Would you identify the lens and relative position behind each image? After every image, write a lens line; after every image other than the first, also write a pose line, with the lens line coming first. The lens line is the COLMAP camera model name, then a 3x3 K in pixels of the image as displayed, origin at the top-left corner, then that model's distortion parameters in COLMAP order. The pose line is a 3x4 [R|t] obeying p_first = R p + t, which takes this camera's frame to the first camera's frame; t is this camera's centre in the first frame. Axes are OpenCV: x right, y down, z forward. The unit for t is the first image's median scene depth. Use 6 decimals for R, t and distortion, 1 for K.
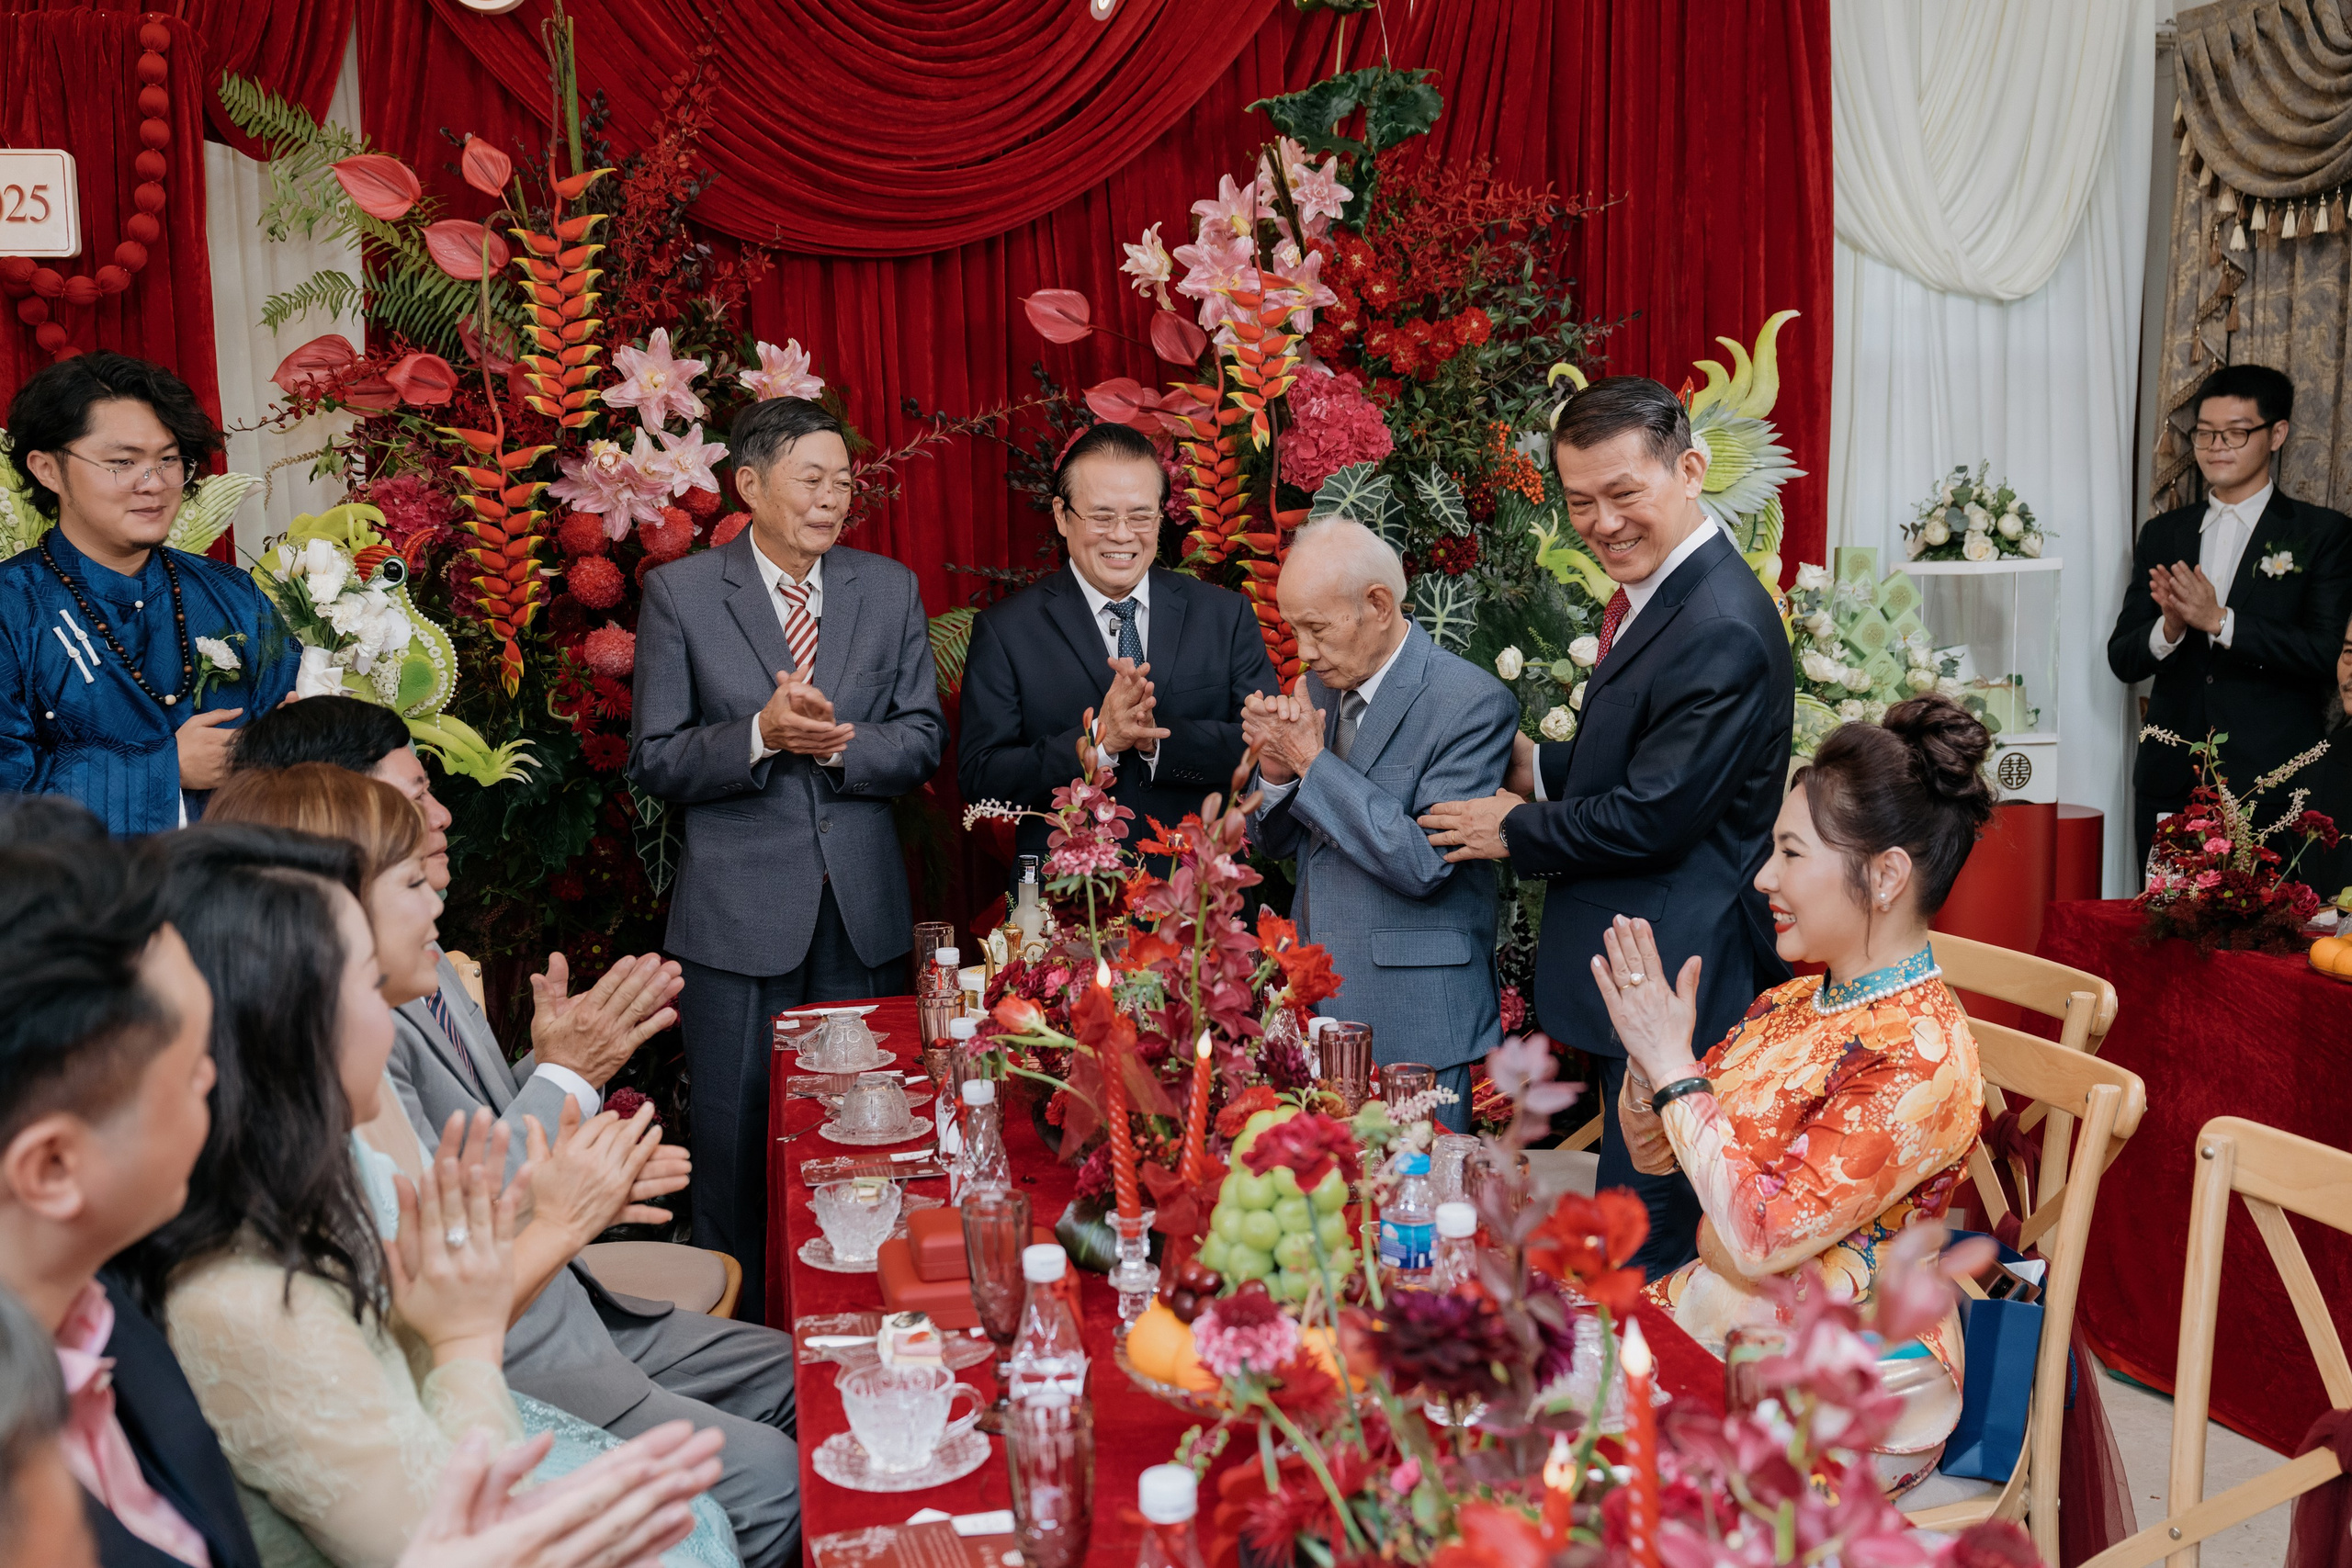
lens RADIAL K [[2378.9, 0, 1169.8], [0, 2378.9, 805.4], [0, 0, 1]] dist [0.001354, 0.004212]
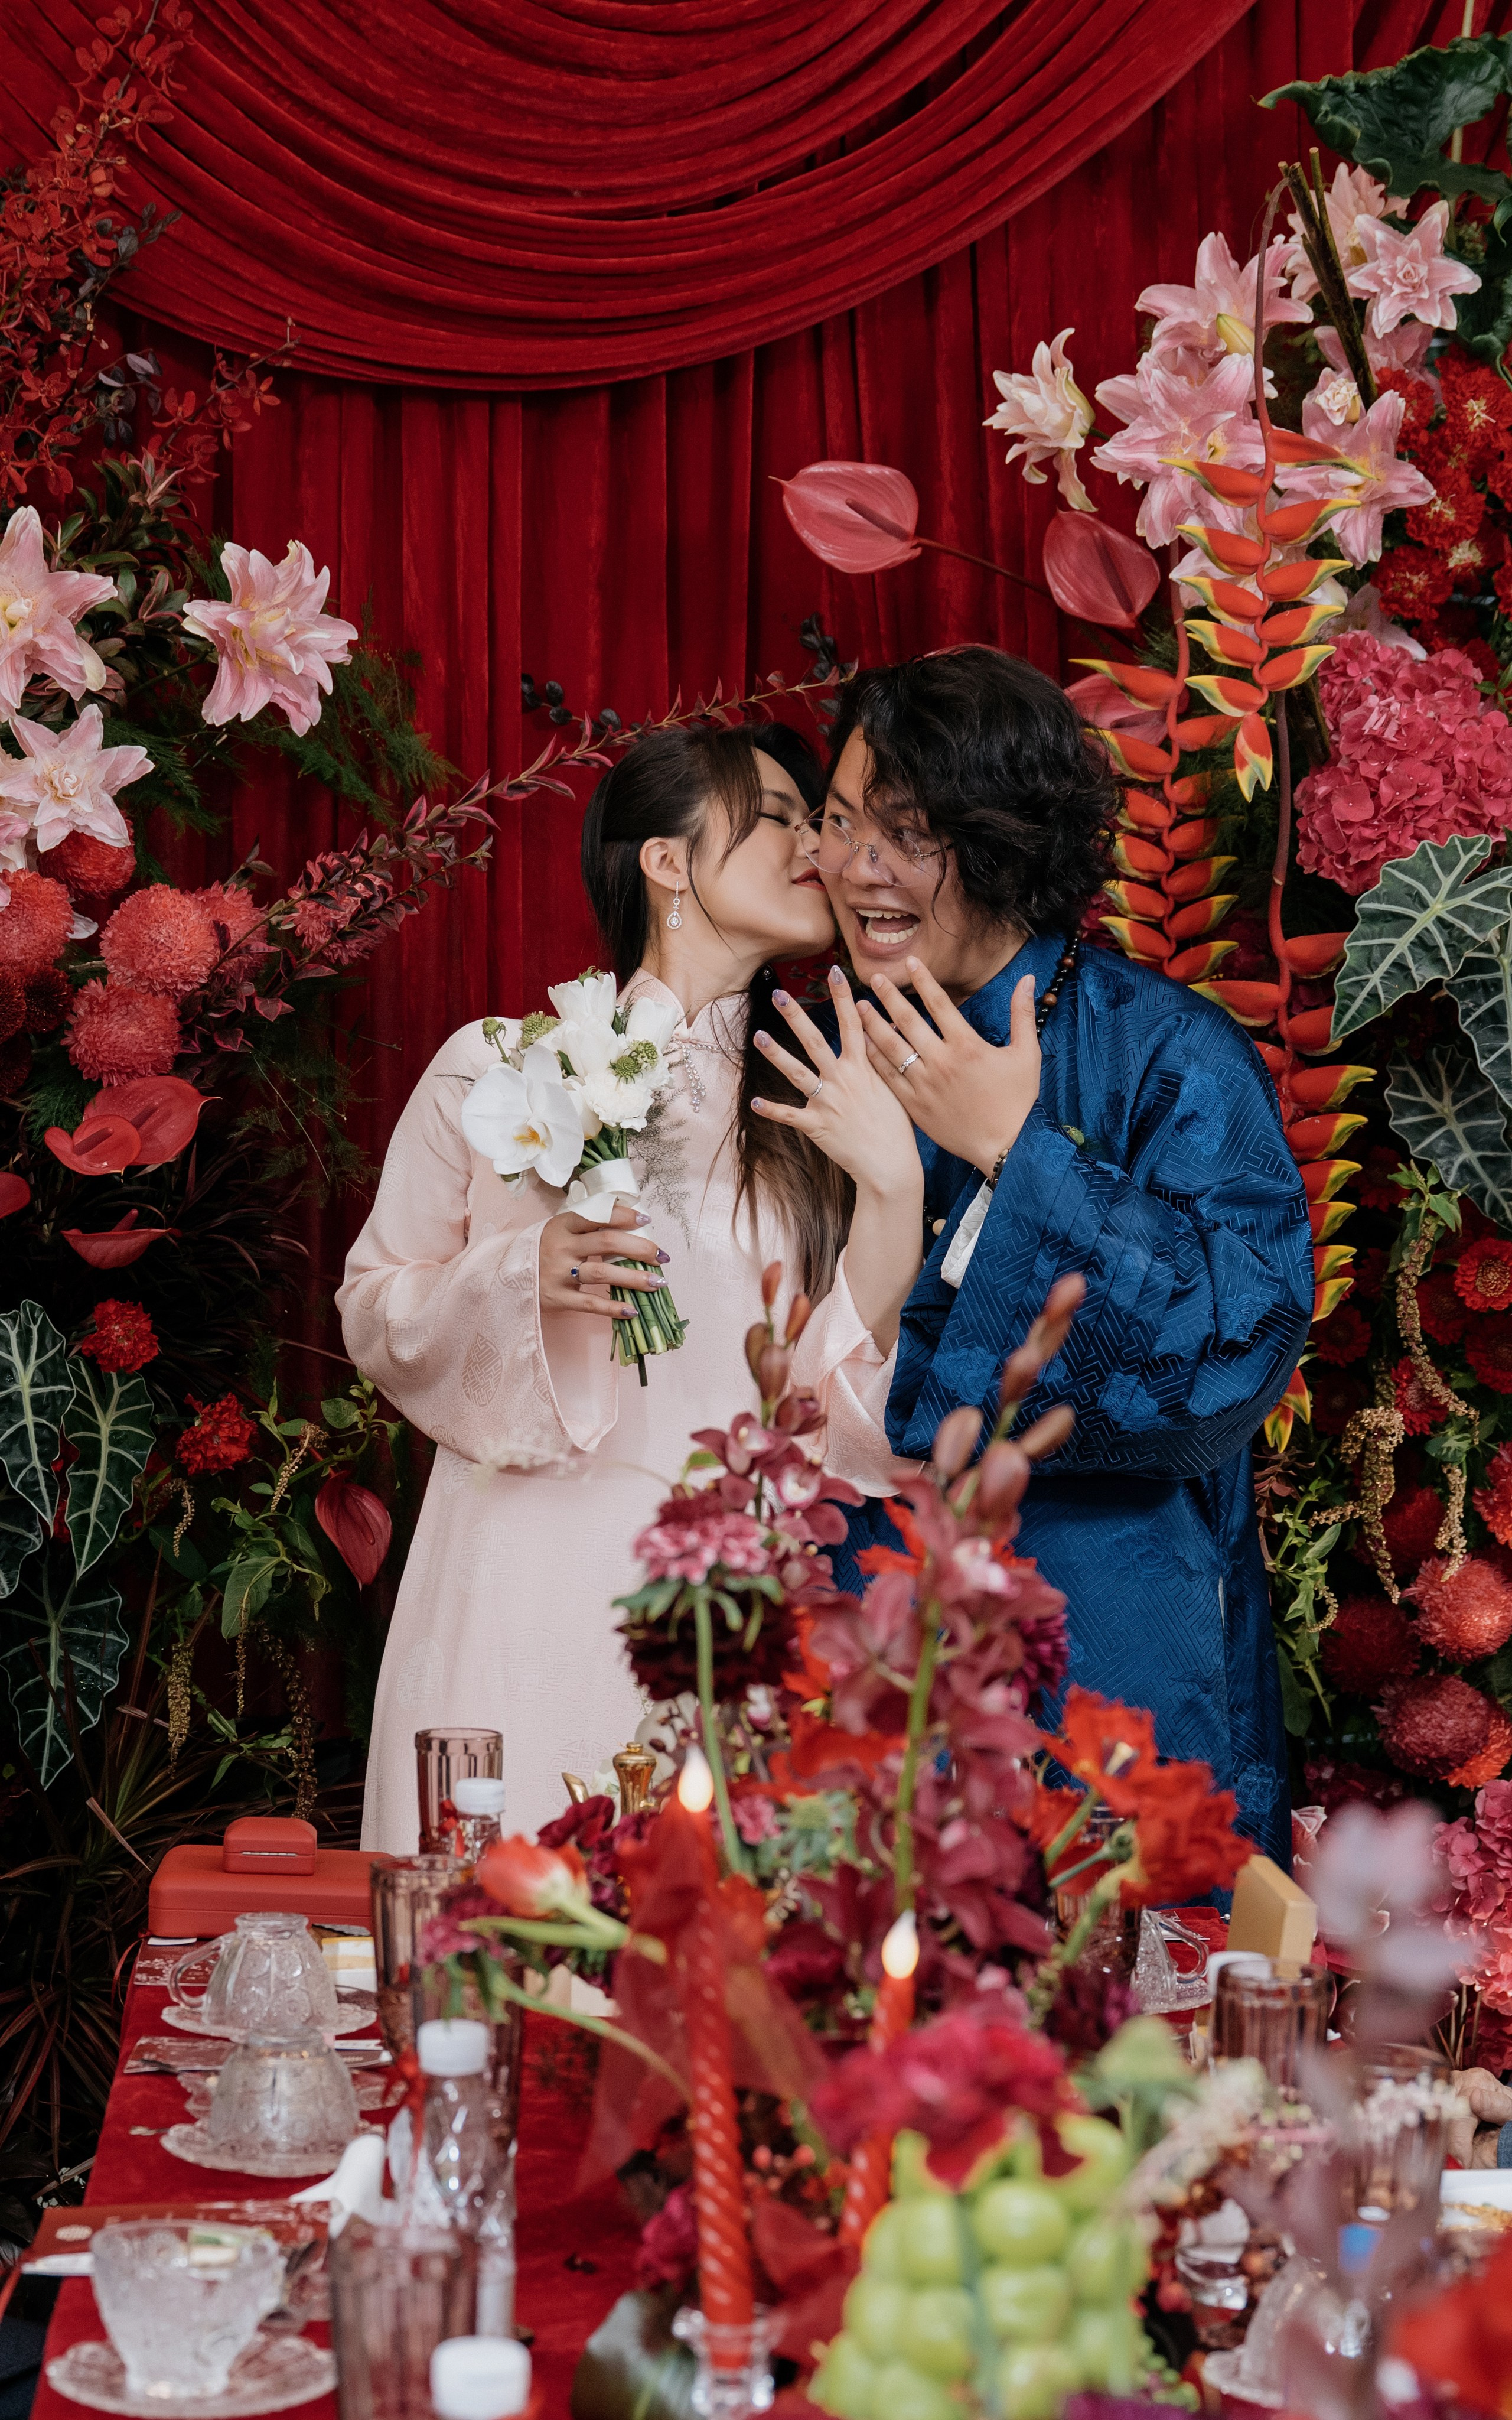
lens RADIAL K [[4917.8, 0, 563.9], [0, 4917.8, 1200.4], [0, 0, 1]] dist [-0.000068, 0.008797]
pose [[0.990703, 0.044875, -0.128429, 0.031183], [-0.055885, 0.994944, -0.083447, 0.019319], [0.124035, 0.089849, 0.988202, 0.022577]]
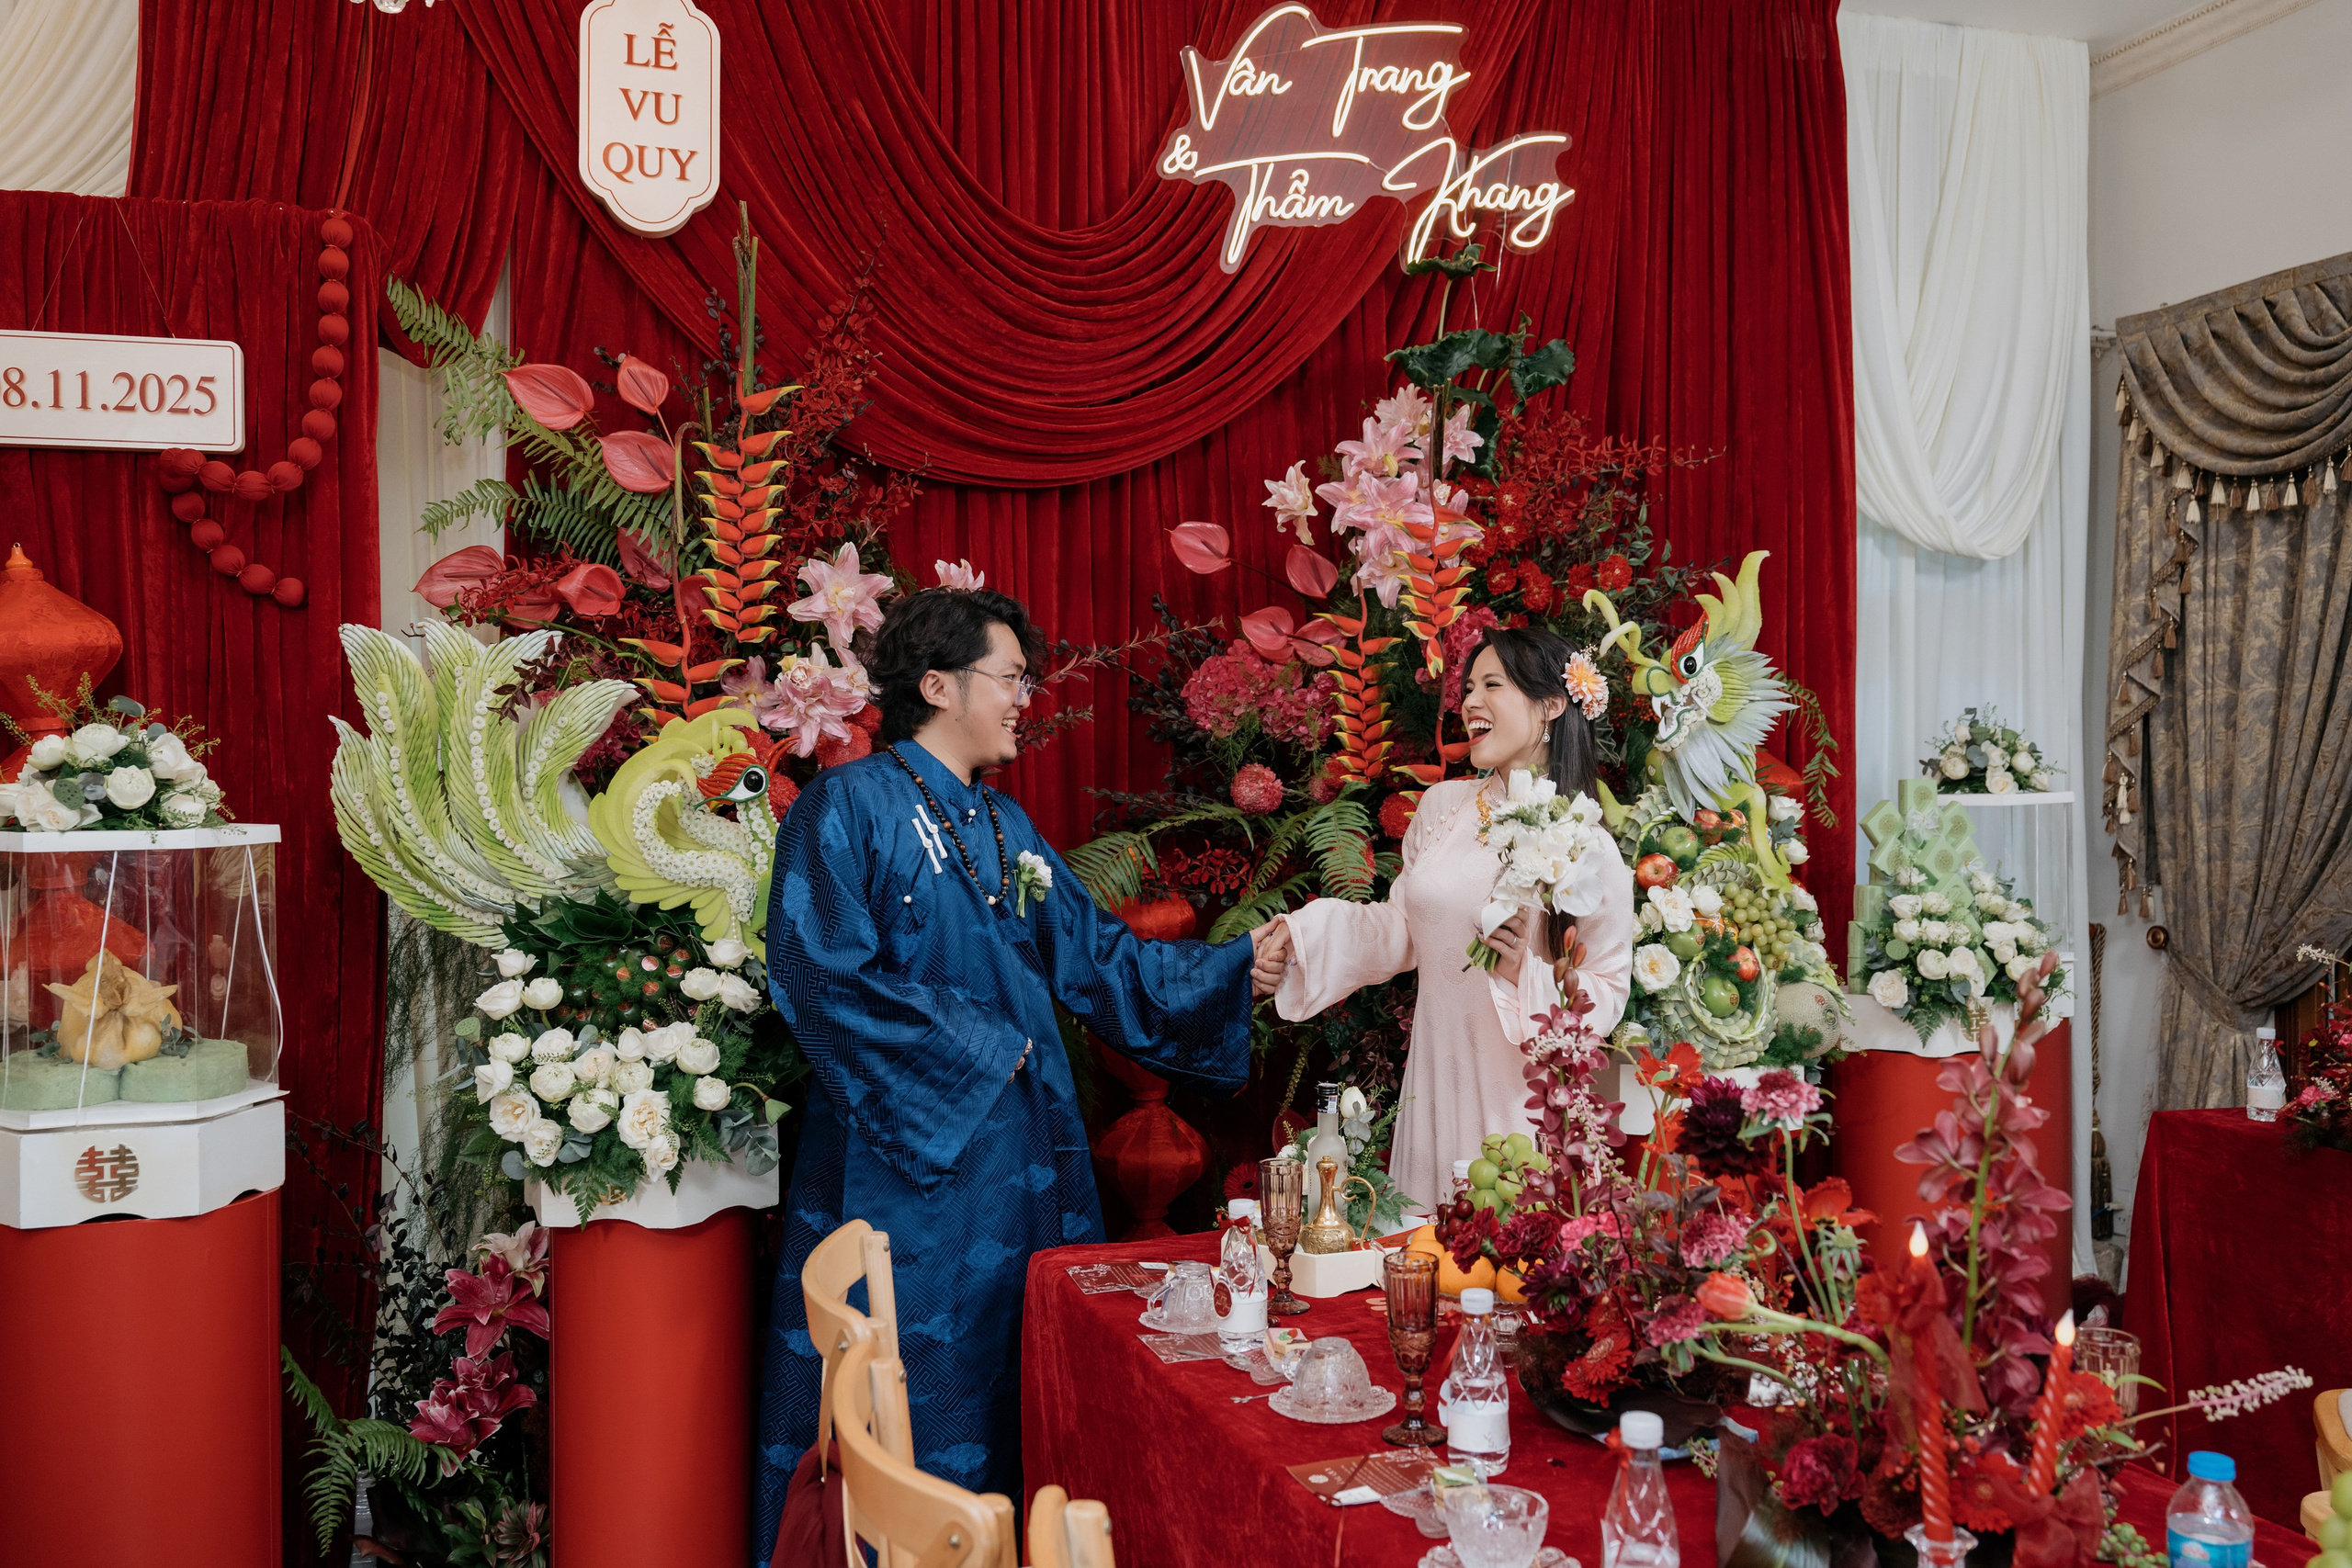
lens RADIAL K [[2043.3, 0, 1176.0], [0, 2043.3, 784.0], [0, 0, 1]] dist [0.002556, 0.000512]
pose [[0.990474, 0.010014, 0.137335, -0.188456], [0.005521, 0.993662, -0.112273, -0.005166], [-0.137589, 0.111962, 0.984141, 0.151385]]
